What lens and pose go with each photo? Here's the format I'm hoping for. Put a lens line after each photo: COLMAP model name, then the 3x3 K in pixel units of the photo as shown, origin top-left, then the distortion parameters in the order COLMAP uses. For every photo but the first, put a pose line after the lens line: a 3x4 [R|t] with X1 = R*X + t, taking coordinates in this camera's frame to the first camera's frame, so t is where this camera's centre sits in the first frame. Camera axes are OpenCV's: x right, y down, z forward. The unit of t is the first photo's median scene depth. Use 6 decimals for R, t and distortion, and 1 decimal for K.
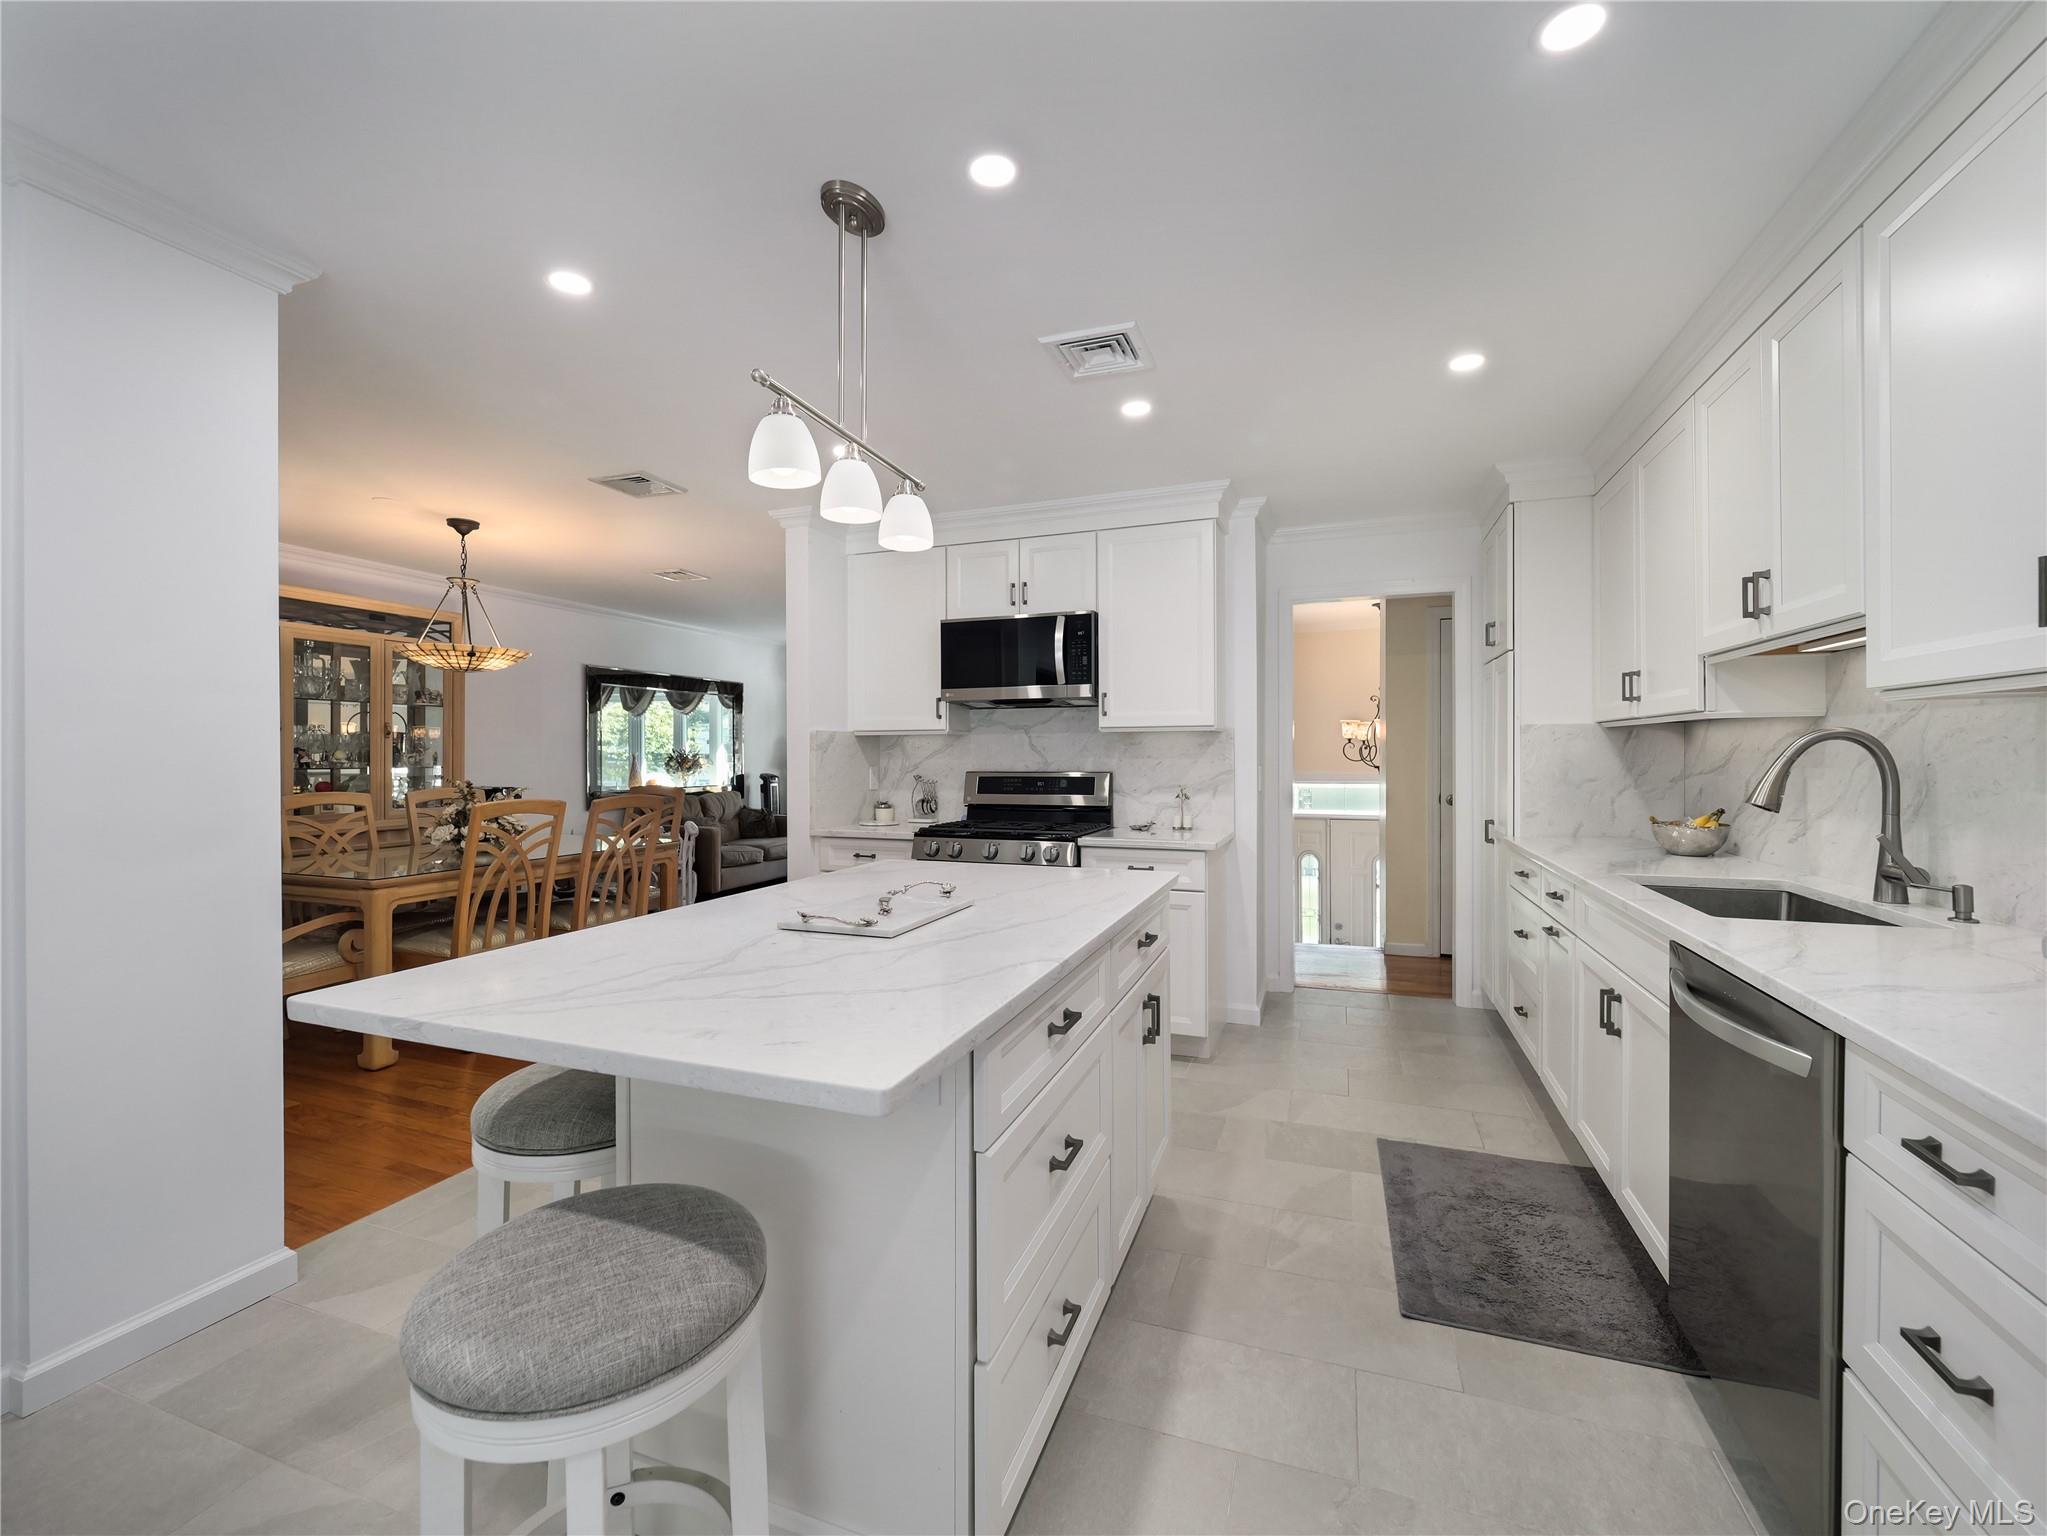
lens RADIAL K [[858.9, 0, 1026.6], [0, 858.9, 758.1], [0, 0, 1]] dist [-0.005782, -0.000814]
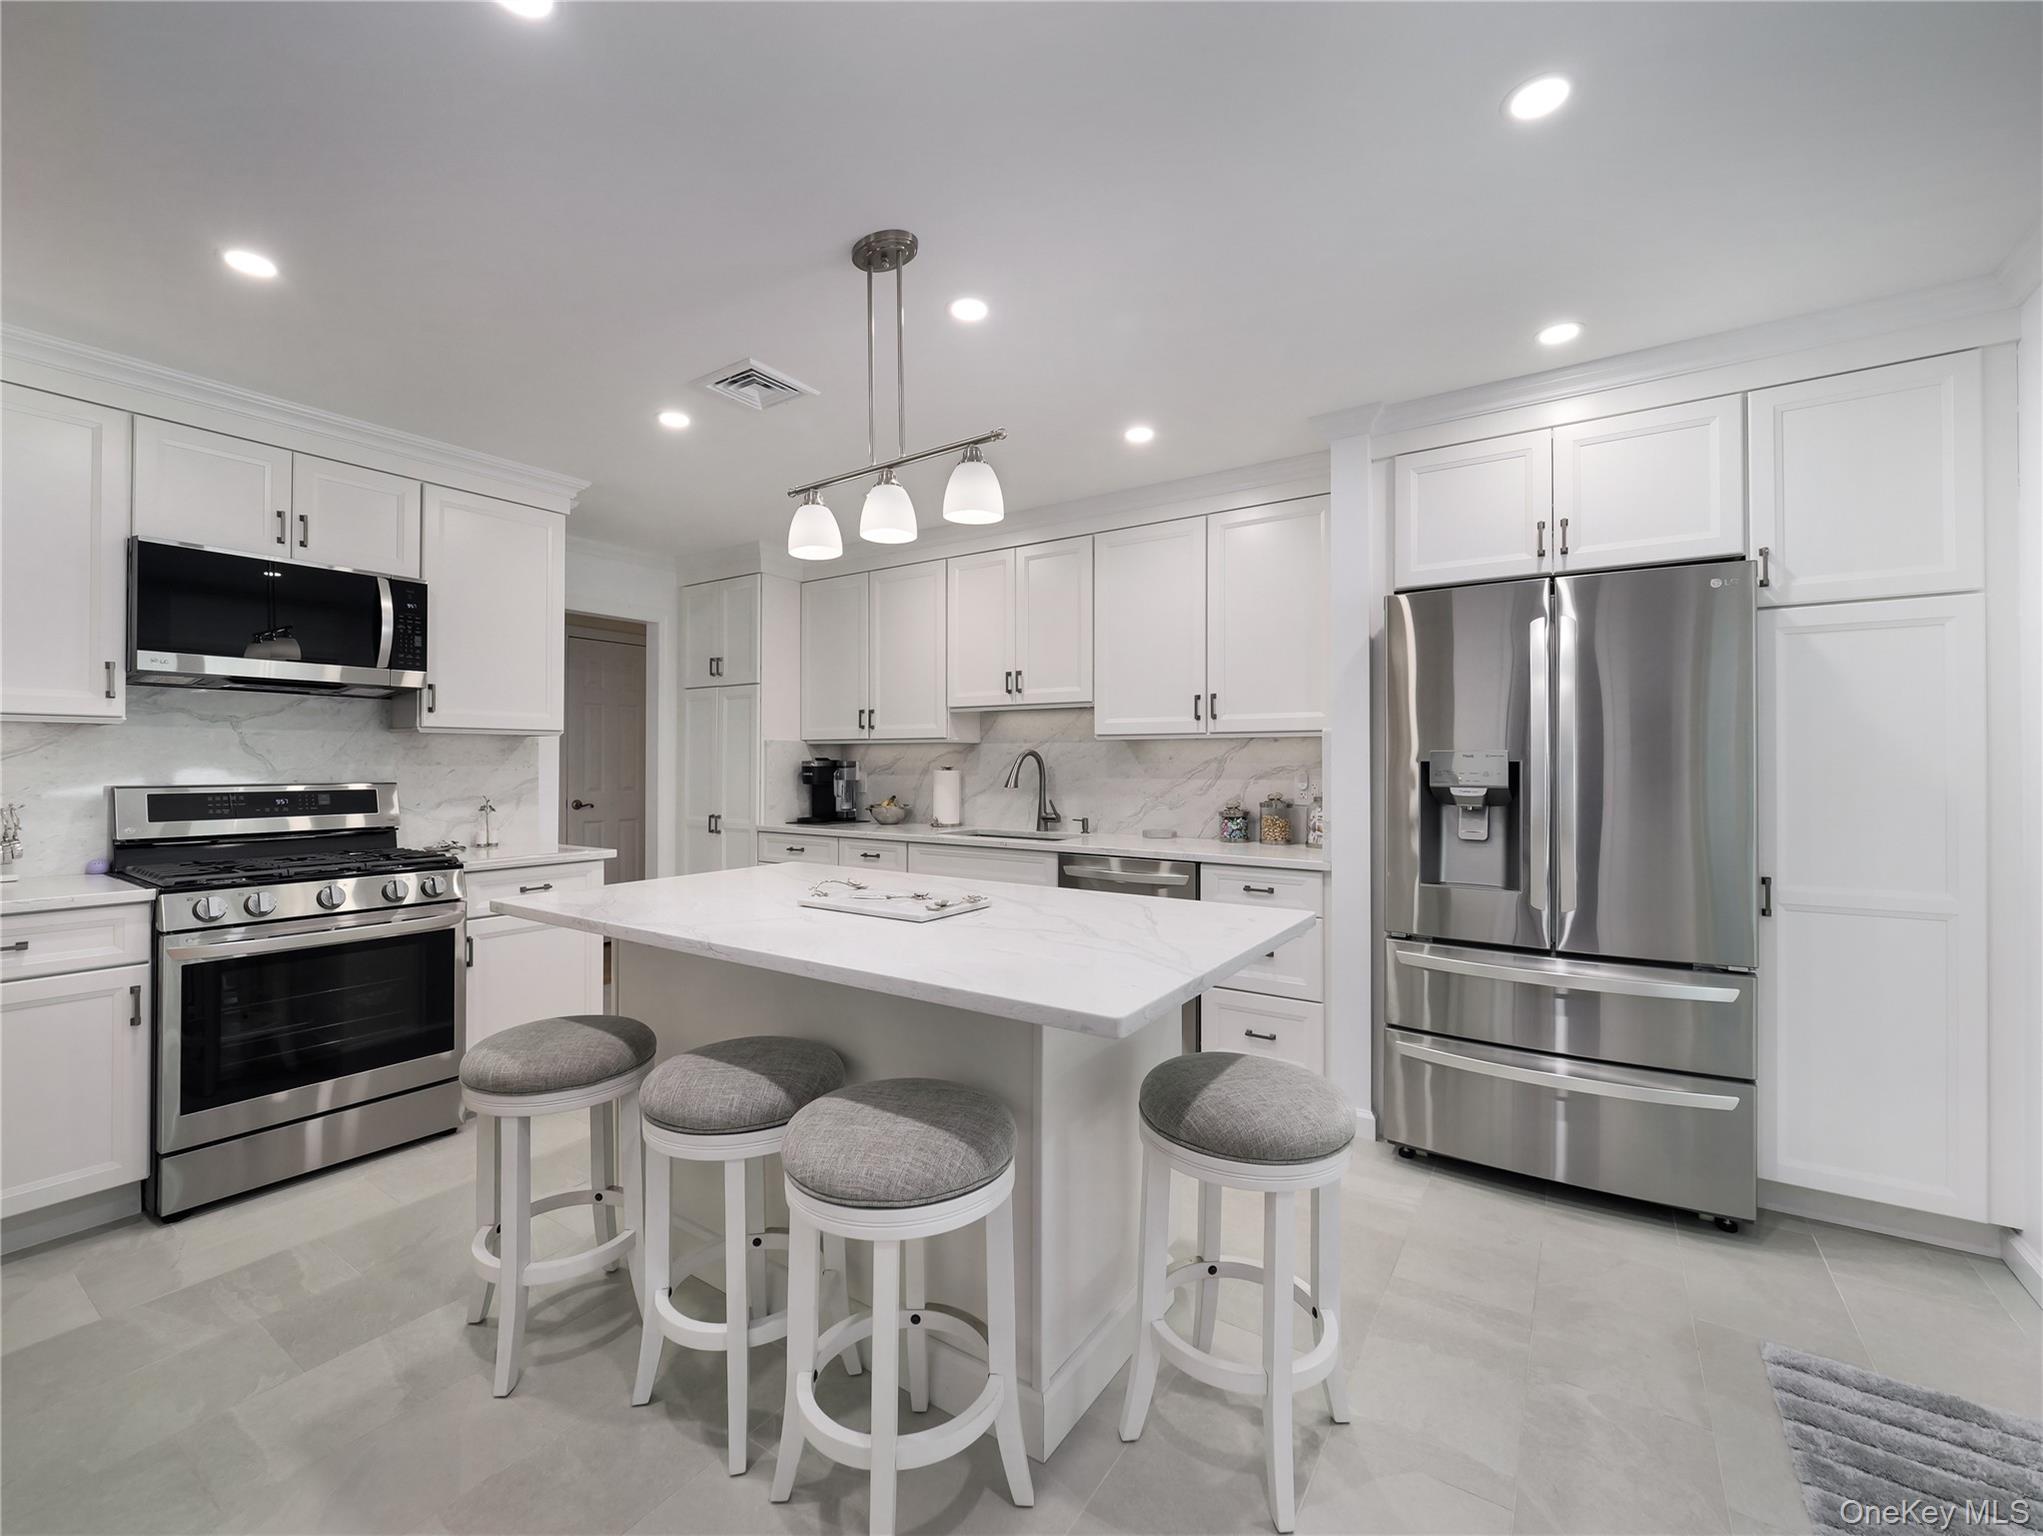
lens RADIAL K [[863.0, 0, 1016.9], [0, 863.0, 762.3], [0, 0, 1]] dist [-0.012839, 0.001751]
pose [[0.239550, 0.004417, 0.970874, -0.520723], [0.002209, 0.999985, -0.005095, 0.002782], [-0.970882, 0.003365, 0.239536, 0.250893]]
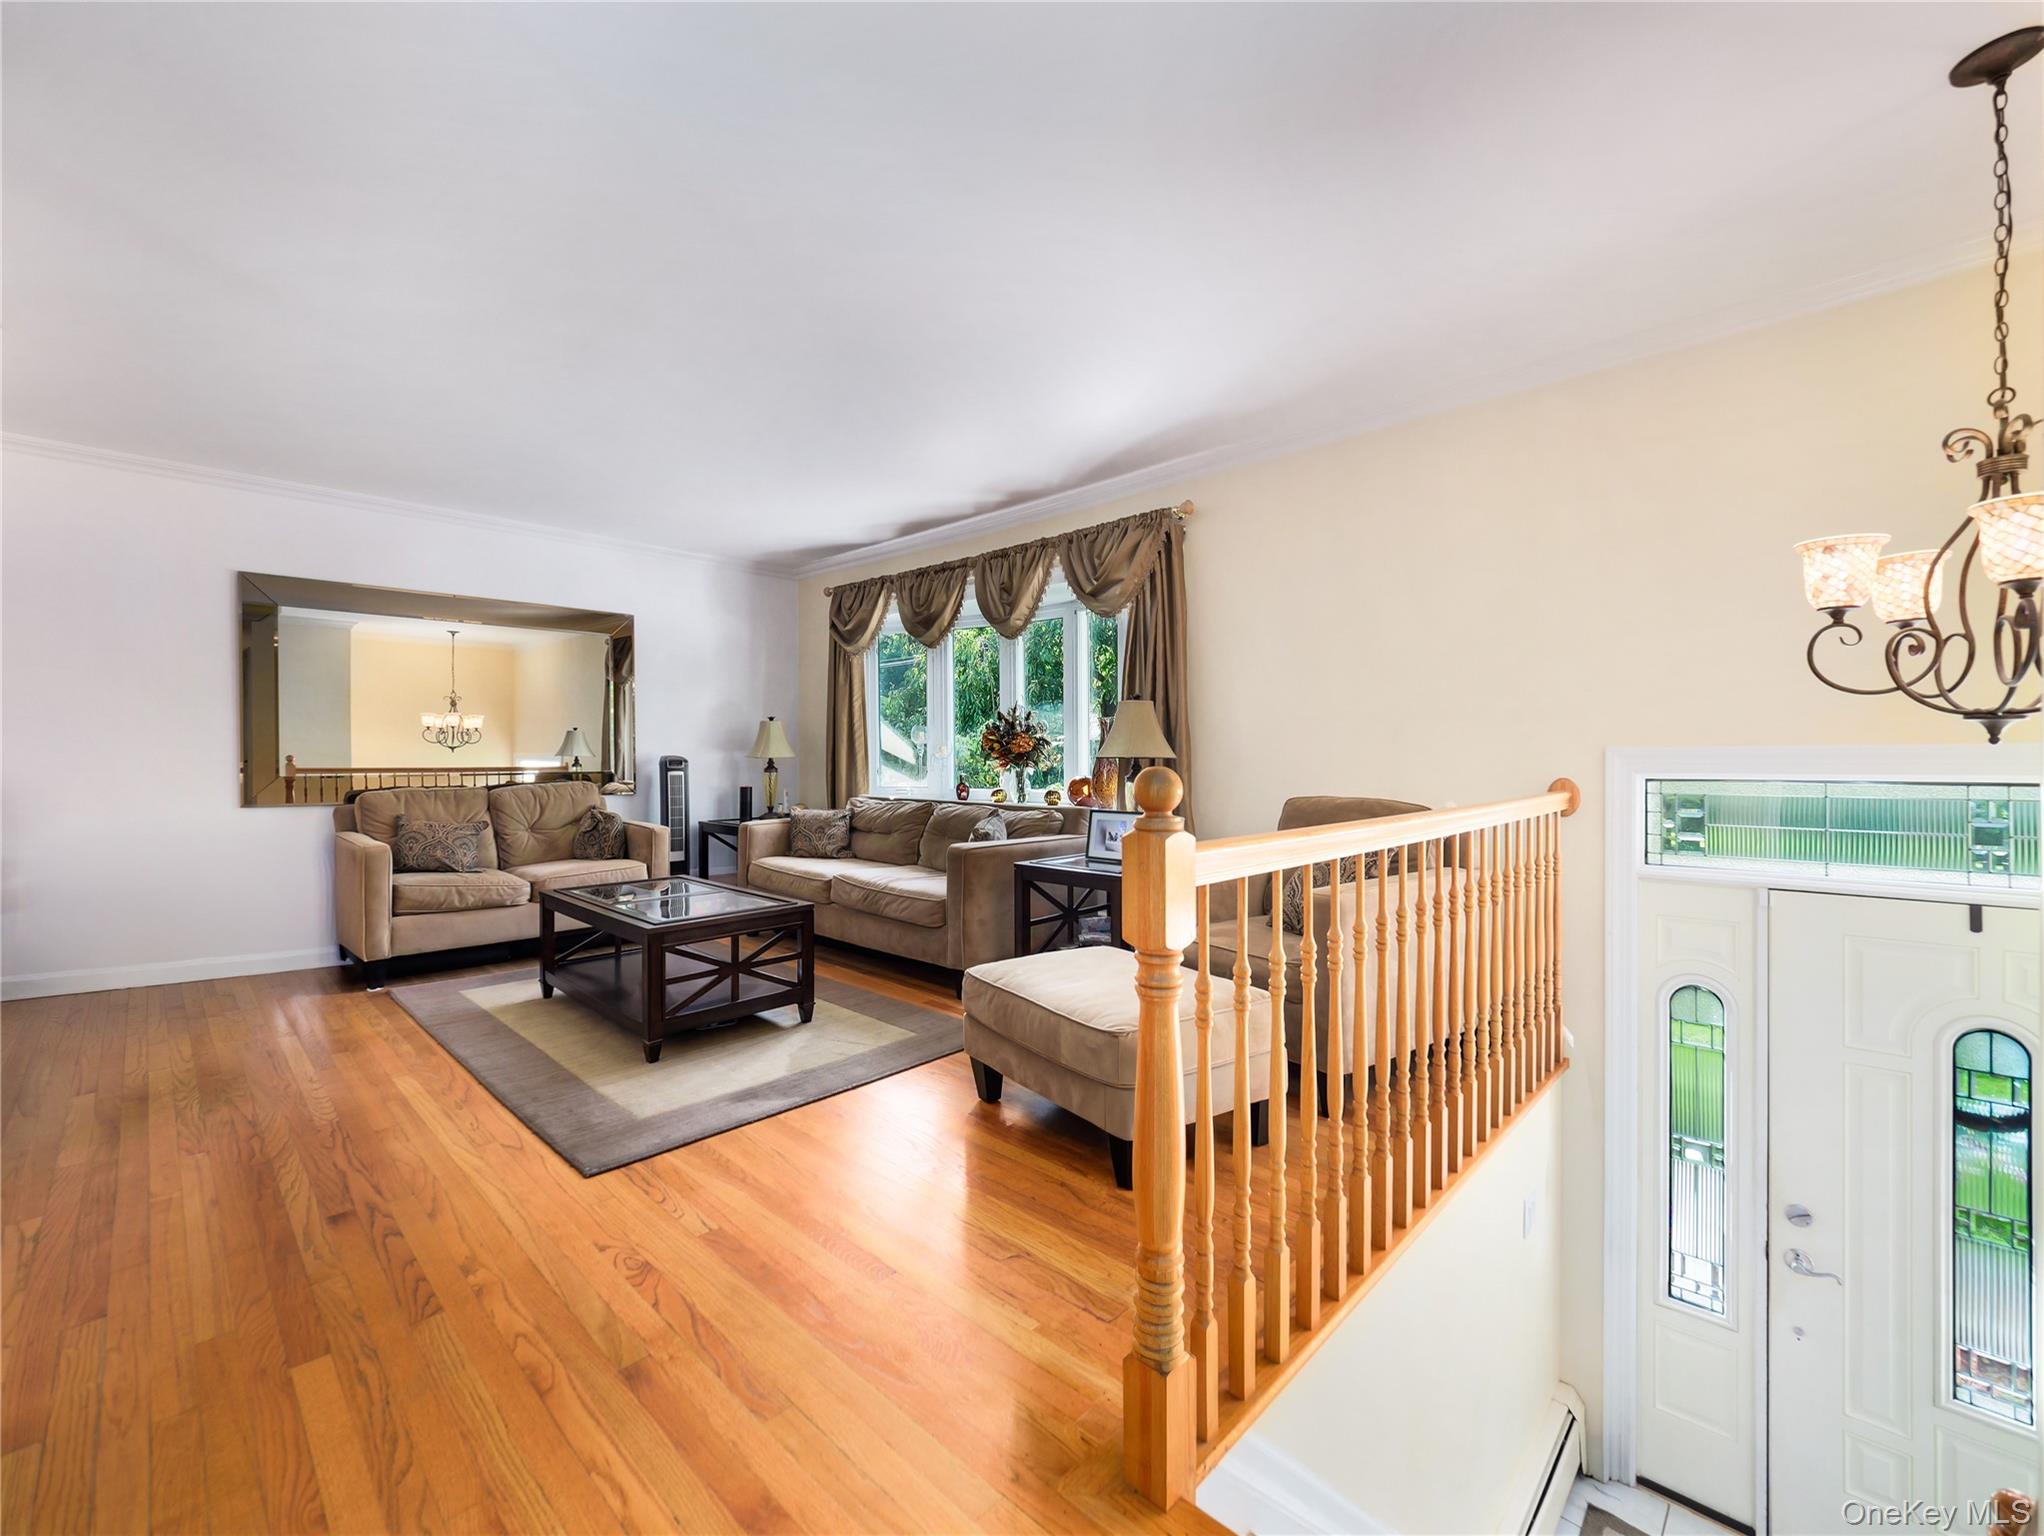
lens RADIAL K [[863.4, 0, 986.8], [0, 863.4, 751.0], [0, 0, 1]] dist [-0.012839, 0.001751]
pose [[0.906766, 0.001980, -0.421630, 0.409617], [-0.005489, 0.999960, -0.007110, 0.037290], [0.421599, 0.008761, 0.906740, 1.068519]]
